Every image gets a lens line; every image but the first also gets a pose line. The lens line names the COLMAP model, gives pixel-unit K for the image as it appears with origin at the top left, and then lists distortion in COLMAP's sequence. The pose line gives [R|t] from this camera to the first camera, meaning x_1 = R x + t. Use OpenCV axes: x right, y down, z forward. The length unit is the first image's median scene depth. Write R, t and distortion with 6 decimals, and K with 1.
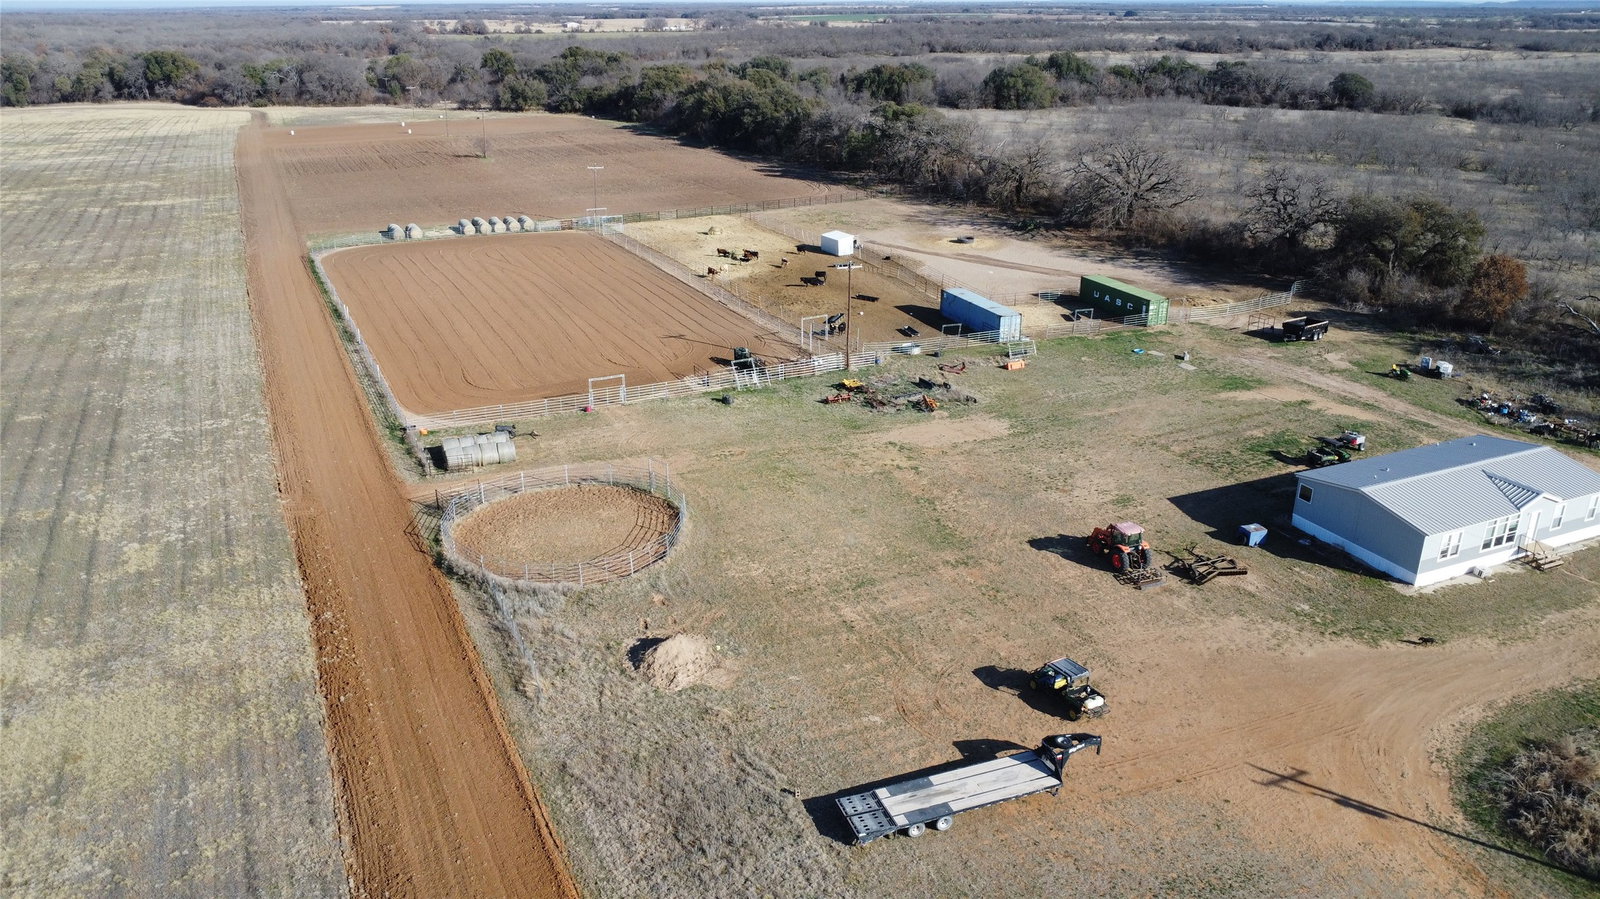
lens RADIAL K [[1162.6, 0, 790.4], [0, 1162.6, 441.2], [0, 0, 1]] dist [-0.024124, -0.018359]
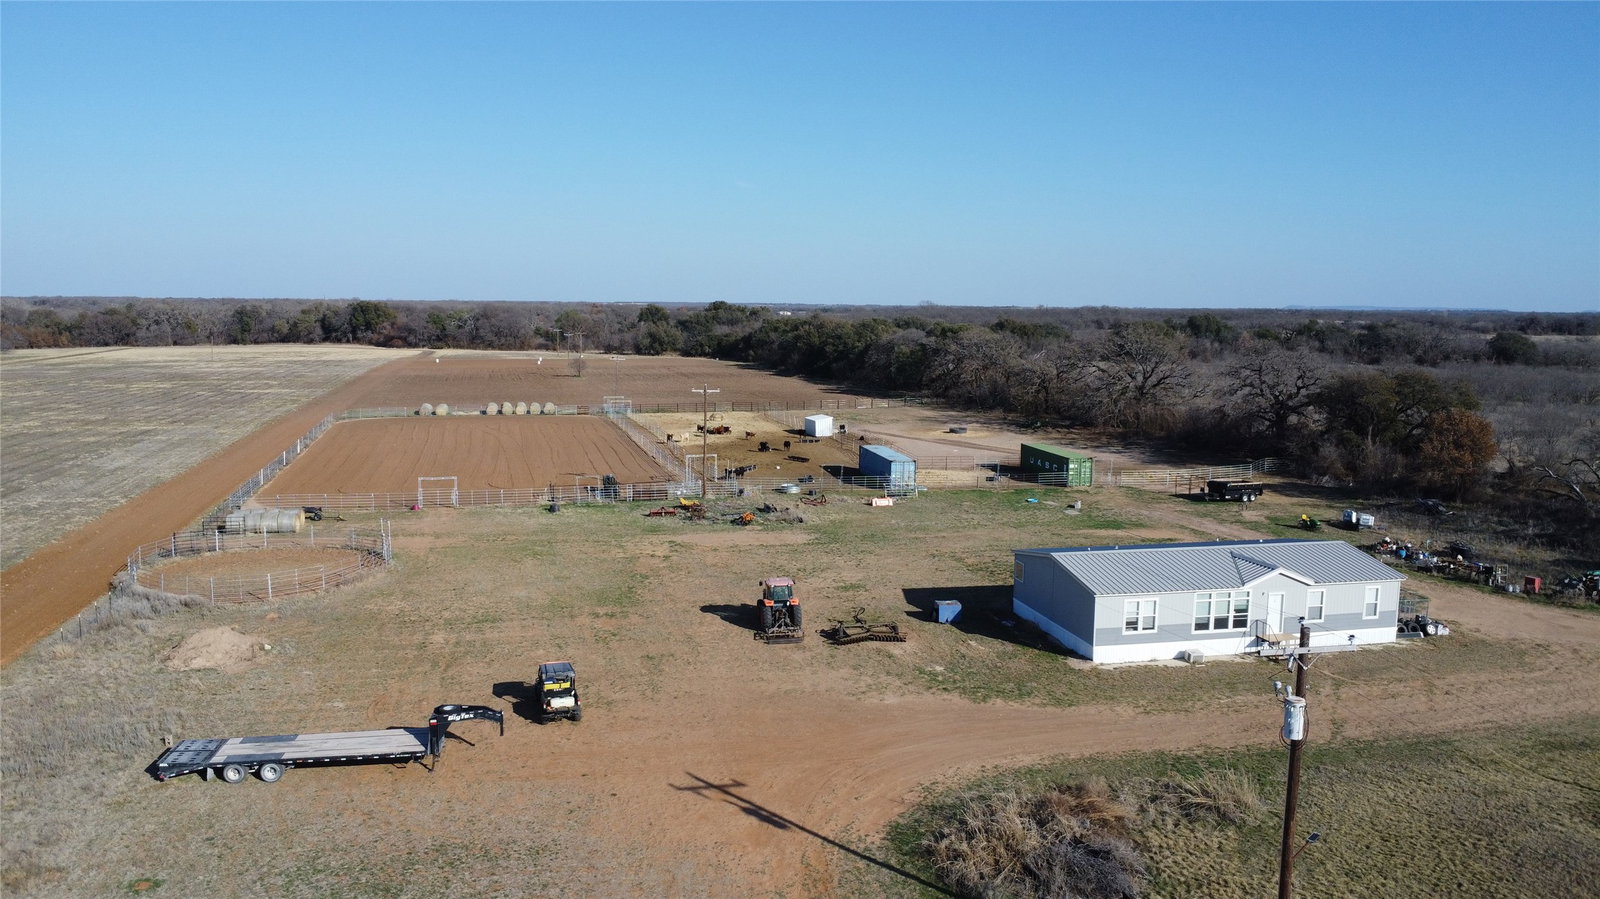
lens RADIAL K [[1162.6, 0, 790.4], [0, 1162.6, 441.2], [0, 0, 1]] dist [-0.024124, -0.018359]
pose [[0.981603, 0.032397, -0.188166, 0.266605], [-0.077415, 0.968392, -0.237115, 0.103955], [0.174536, 0.247319, 0.953085, 0.069748]]
